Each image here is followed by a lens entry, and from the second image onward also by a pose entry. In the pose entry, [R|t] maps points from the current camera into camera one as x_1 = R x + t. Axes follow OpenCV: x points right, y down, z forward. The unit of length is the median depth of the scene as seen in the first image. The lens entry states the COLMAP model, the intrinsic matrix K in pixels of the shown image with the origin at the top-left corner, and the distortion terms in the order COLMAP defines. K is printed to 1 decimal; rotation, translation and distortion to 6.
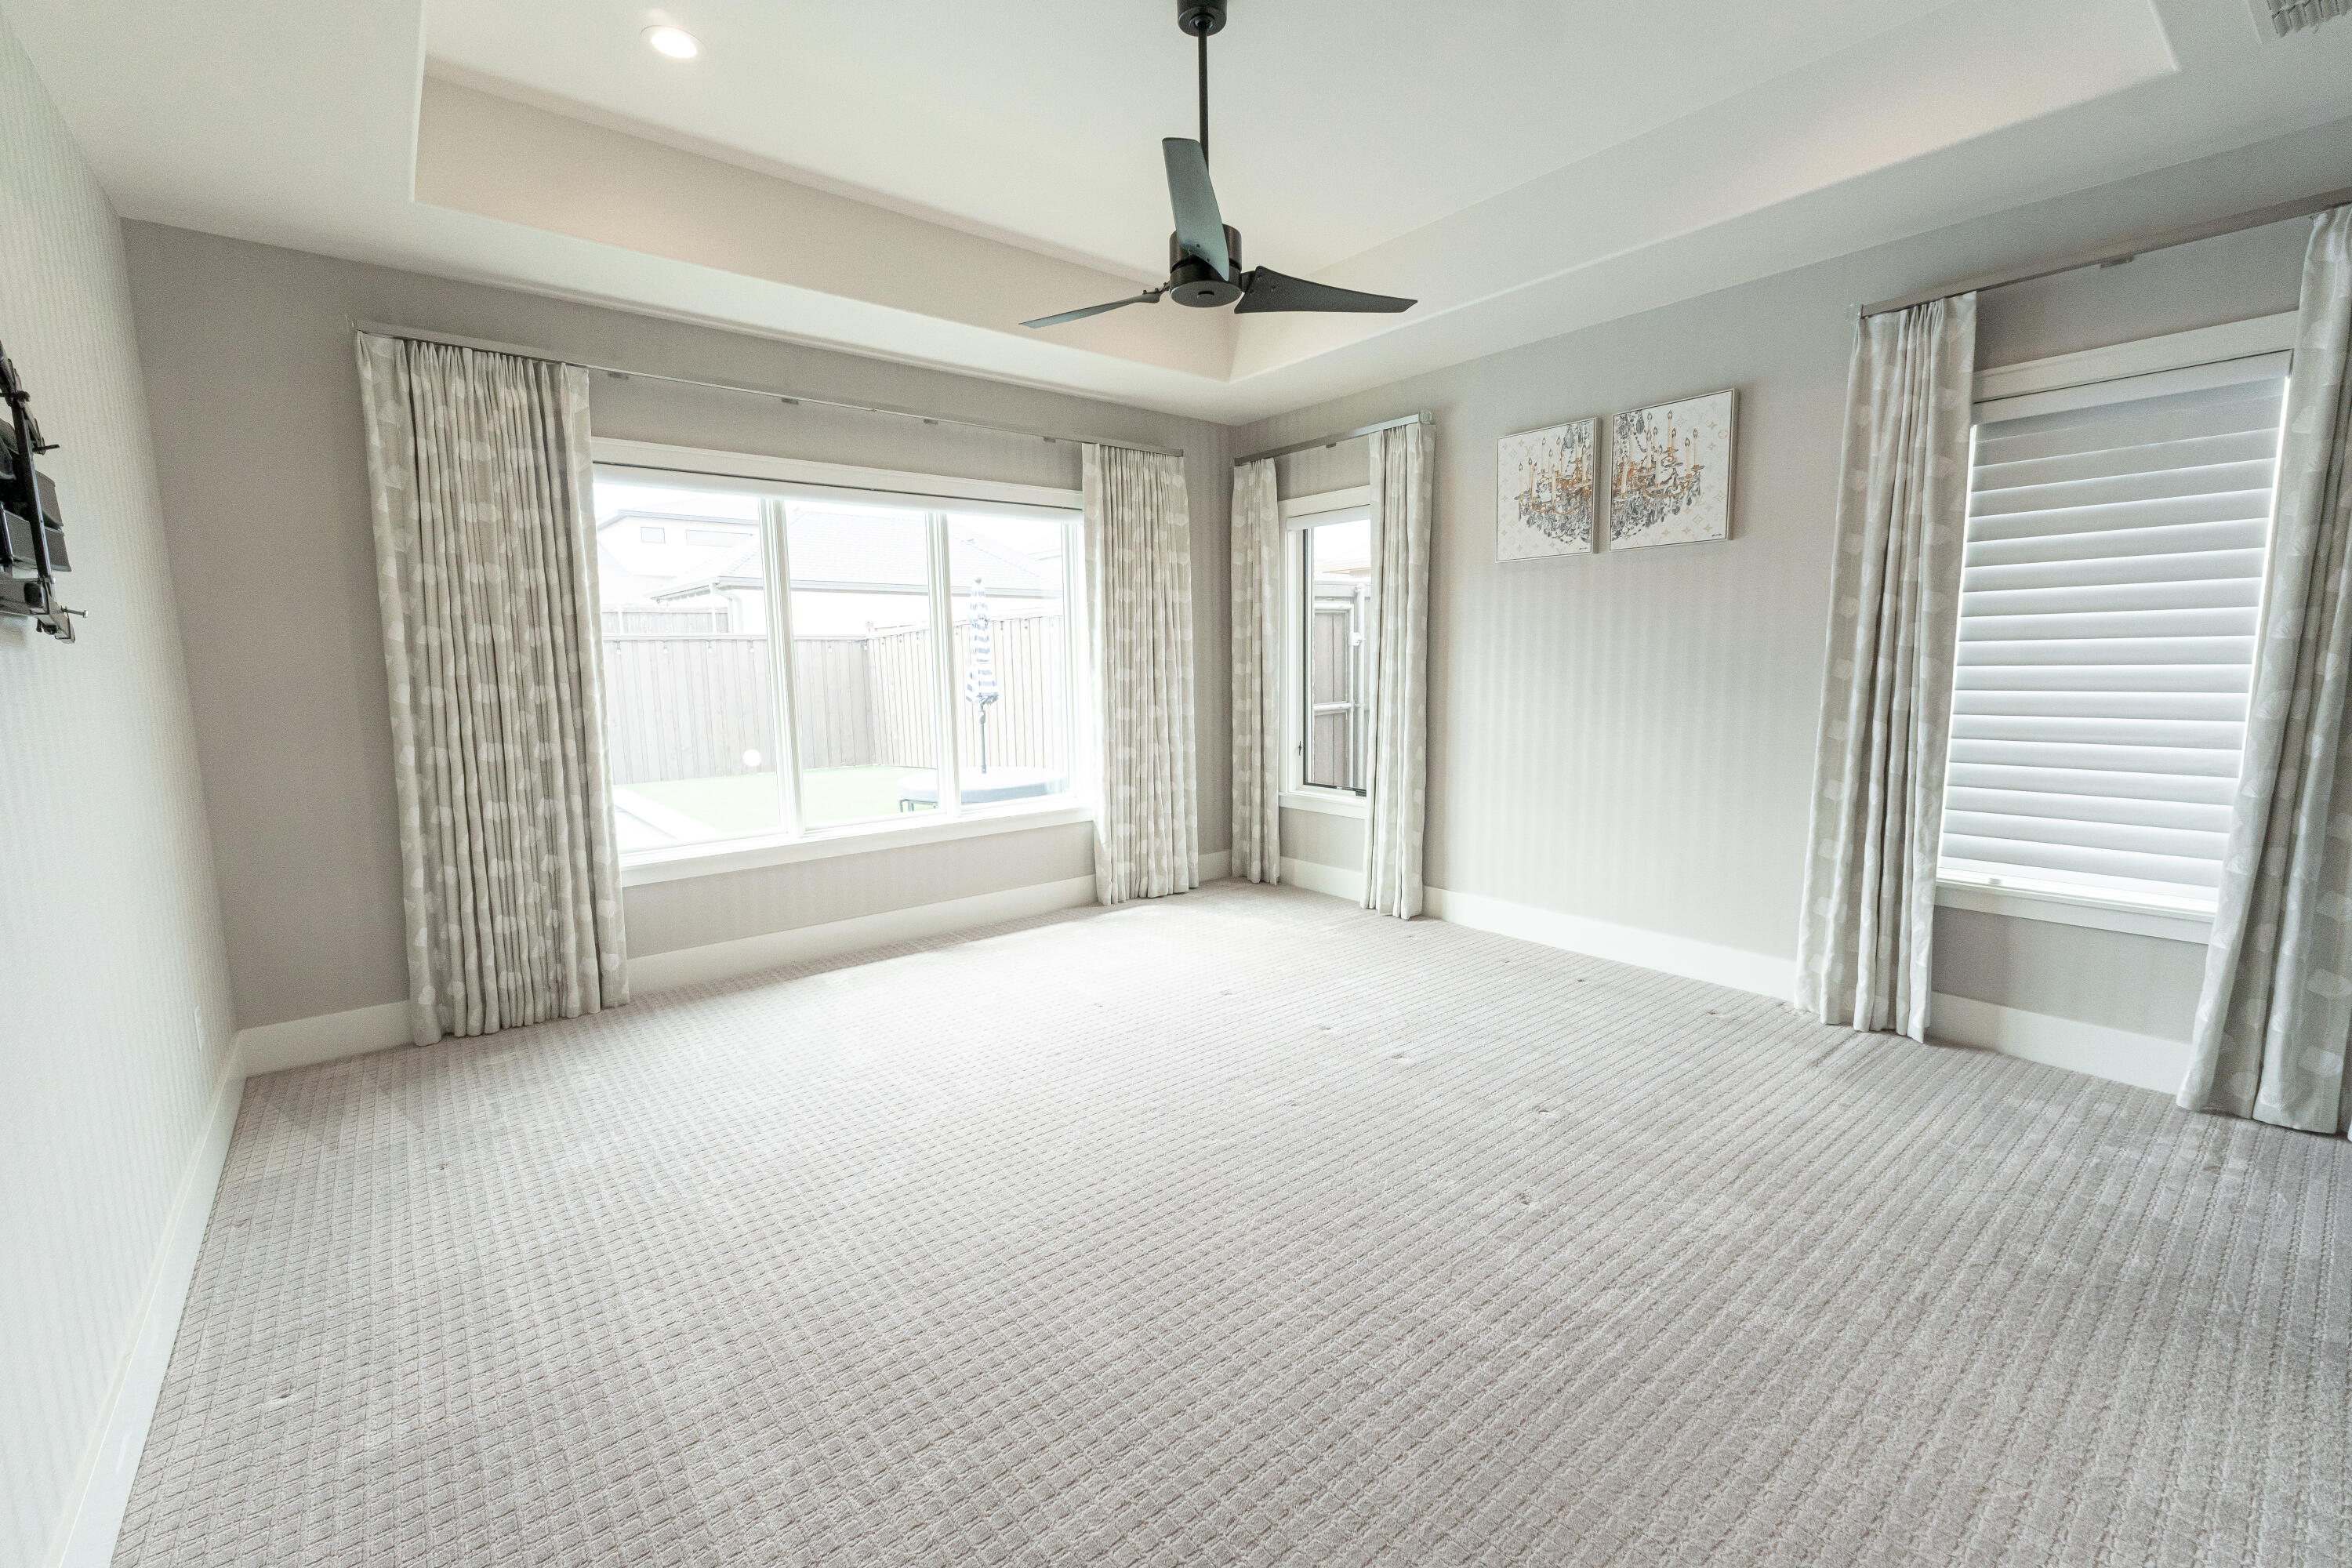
lens RADIAL K [[983.9, 0, 1176.0], [0, 983.9, 784.0], [0, 0, 1]] dist [0.011042, -0.000376]
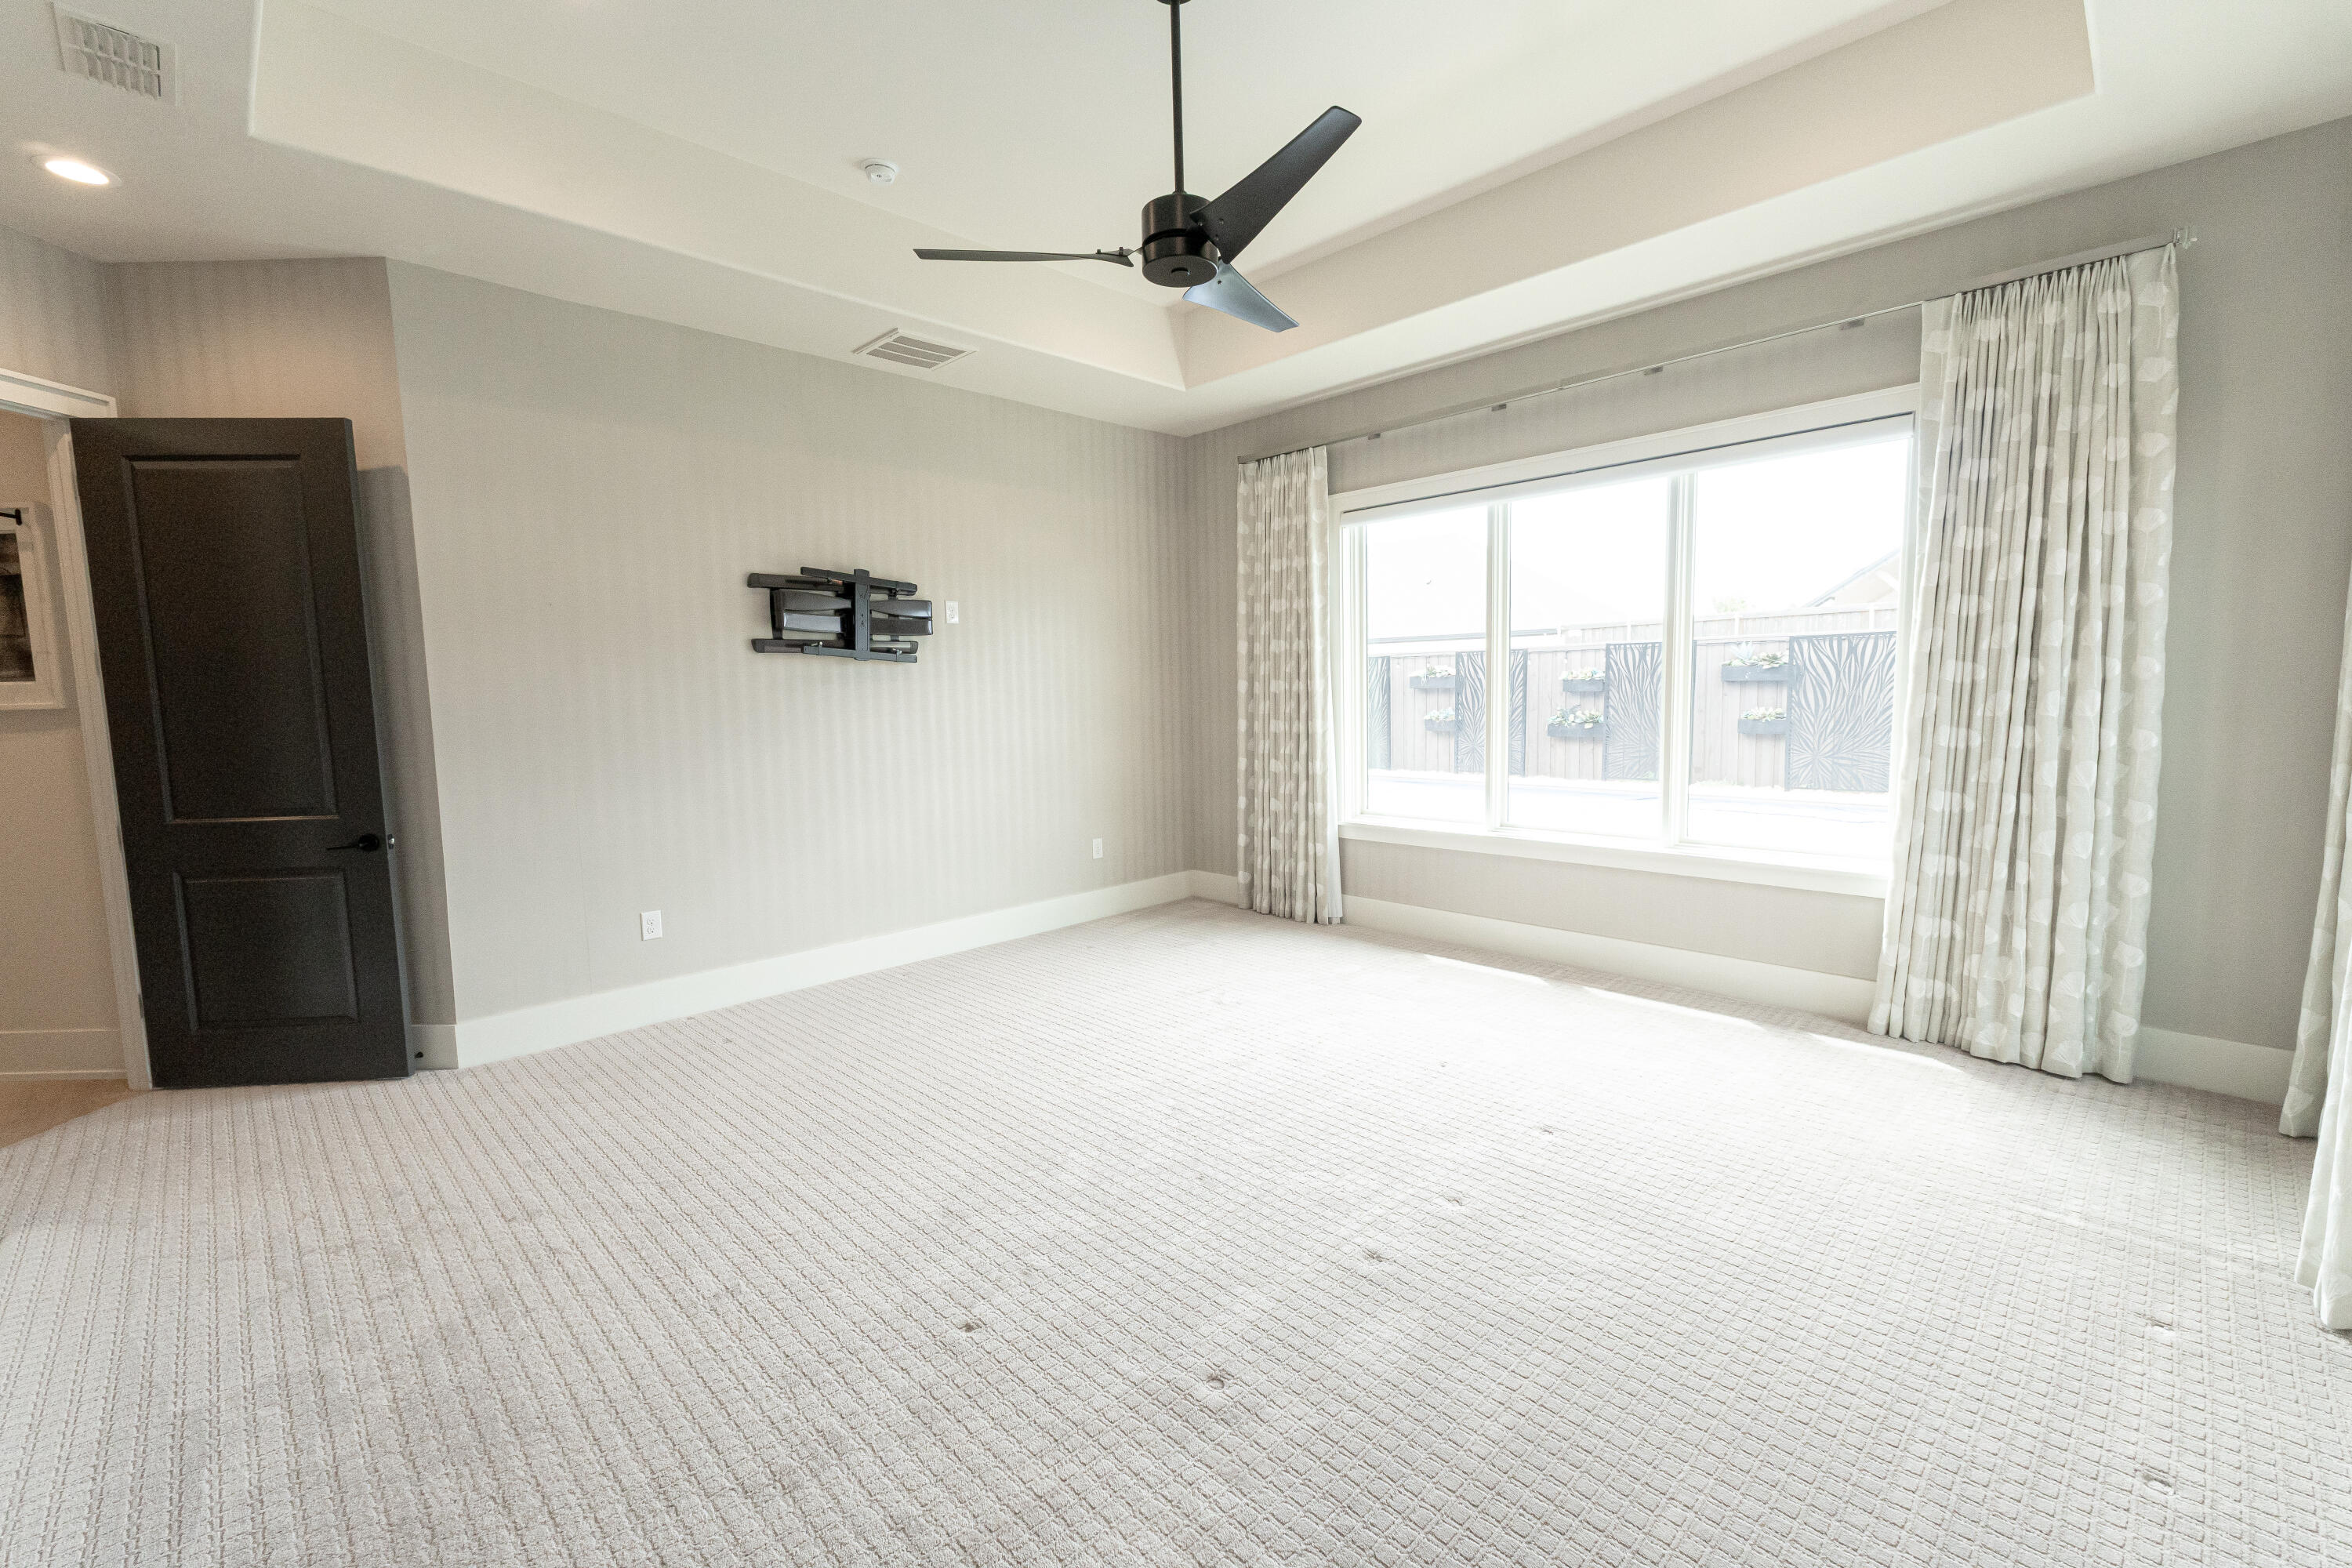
lens RADIAL K [[983.9, 0, 1176.0], [0, 983.9, 784.0], [0, 0, 1]] dist [0.011042, -0.000376]
pose [[0.094337, 0.106350, -0.989844, 0.517837], [-0.116032, 0.988676, 0.095166, -0.046271], [0.988755, 0.105876, 0.105608, 0.481280]]
